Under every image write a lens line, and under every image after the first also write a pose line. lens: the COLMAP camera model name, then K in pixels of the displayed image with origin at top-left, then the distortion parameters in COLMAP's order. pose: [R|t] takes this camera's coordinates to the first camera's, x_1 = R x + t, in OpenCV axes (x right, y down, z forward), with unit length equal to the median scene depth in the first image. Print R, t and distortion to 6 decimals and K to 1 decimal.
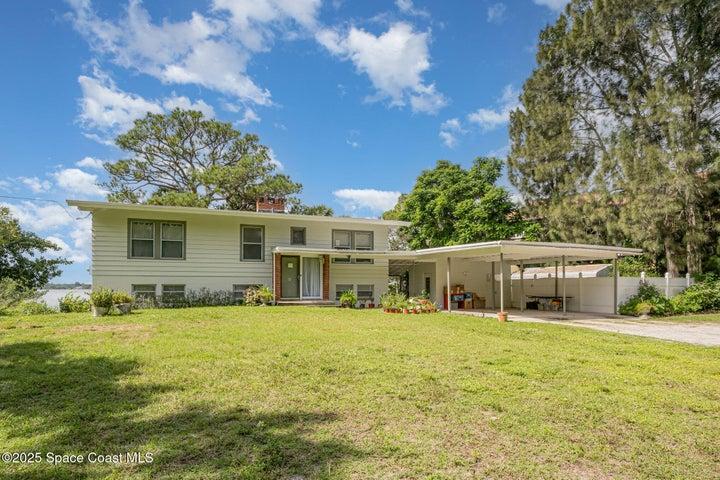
lens RADIAL K [[342.6, 0, 360.0], [0, 342.6, 240.0], [0, 0, 1]] dist [-0.001011, -0.000239]
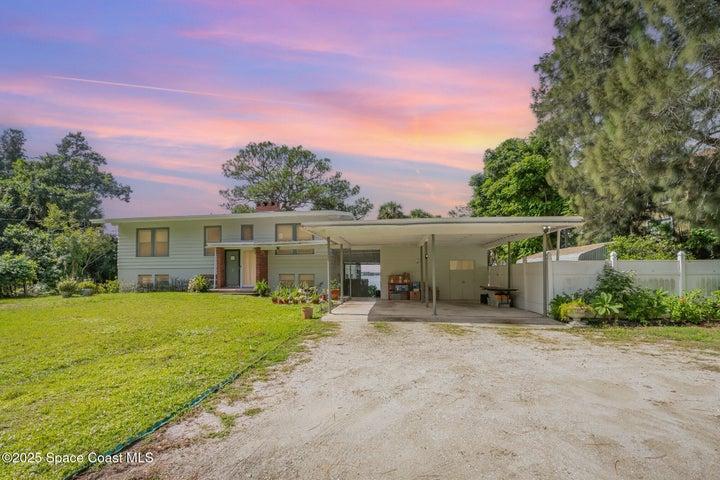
lens RADIAL K [[292.1, 0, 360.0], [0, 292.1, 240.0], [0, 0, 1]] dist [-0.000434, -0.000041]
pose [[0.888329, -0.057511, -0.455592, 0.642655], [0.065235, 0.997869, 0.001233, 0.039587], [0.454550, -0.030816, 0.890188, 0.306954]]
